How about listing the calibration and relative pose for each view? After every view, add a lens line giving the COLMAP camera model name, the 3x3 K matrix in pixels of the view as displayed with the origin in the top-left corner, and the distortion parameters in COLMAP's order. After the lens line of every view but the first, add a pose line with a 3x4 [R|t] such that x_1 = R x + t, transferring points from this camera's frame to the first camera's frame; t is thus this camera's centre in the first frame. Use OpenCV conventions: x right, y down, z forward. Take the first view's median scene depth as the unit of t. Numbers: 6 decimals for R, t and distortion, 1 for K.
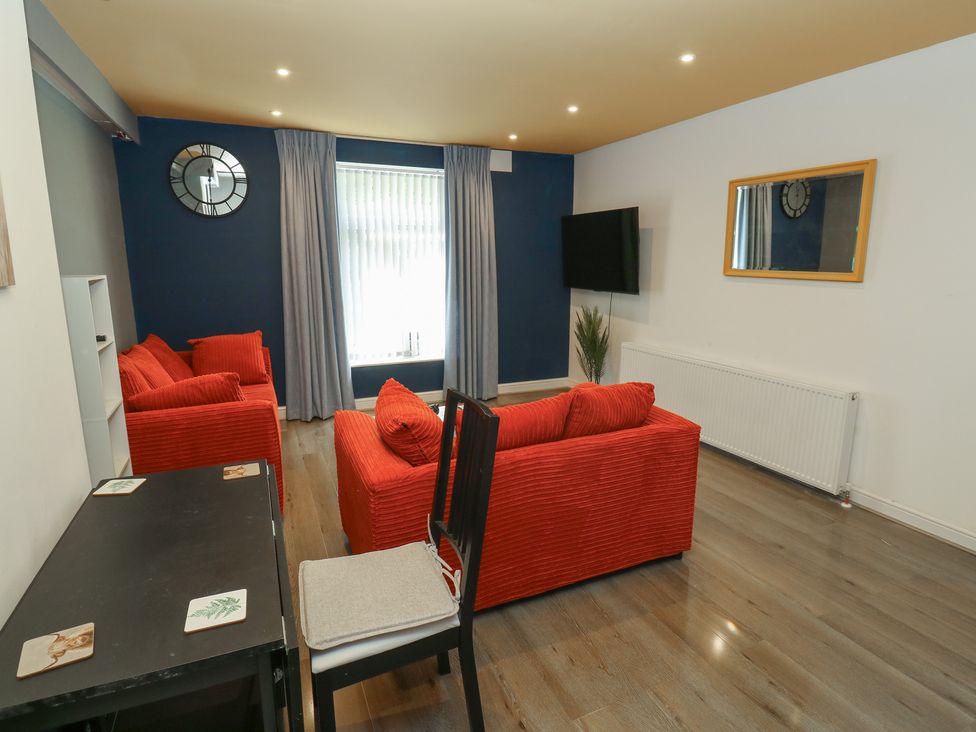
lens RADIAL K [[547.1, 0, 491.4], [0, 547.1, 360.8], [0, 0, 1]] dist [0.002462, -0.015175]
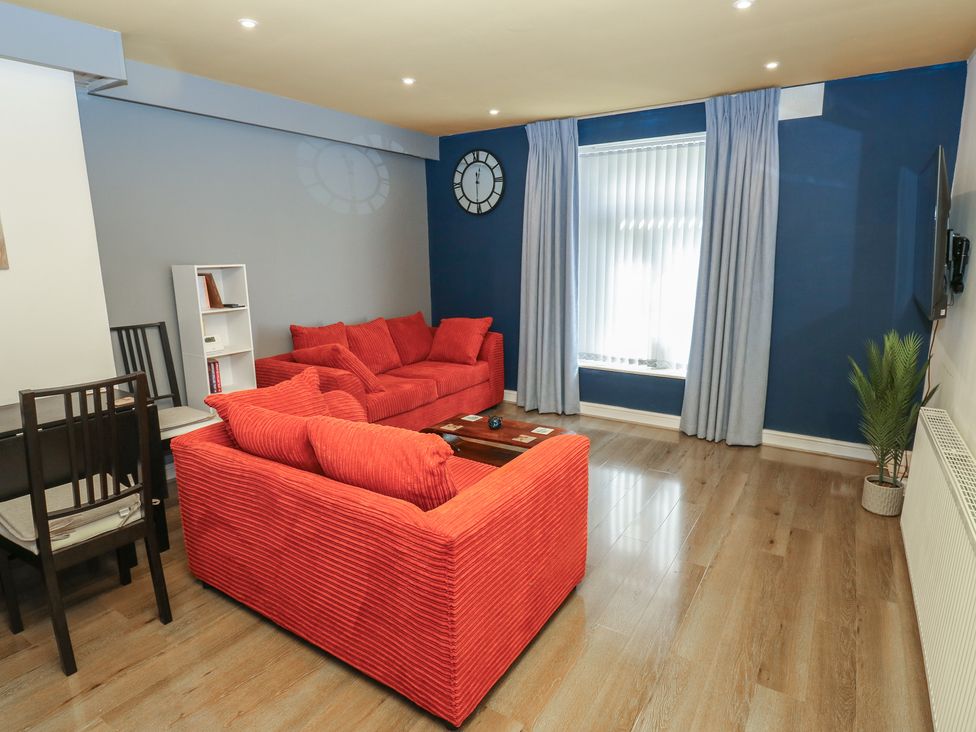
lens RADIAL K [[547.1, 0, 491.4], [0, 547.1, 360.8], [0, 0, 1]] dist [0.002462, -0.015175]
pose [[0.528226, 0.164269, -0.833062, 0.474596], [-0.149556, 0.983769, 0.099156, -0.072524], [0.835829, 0.072213, 0.544220, 0.386287]]
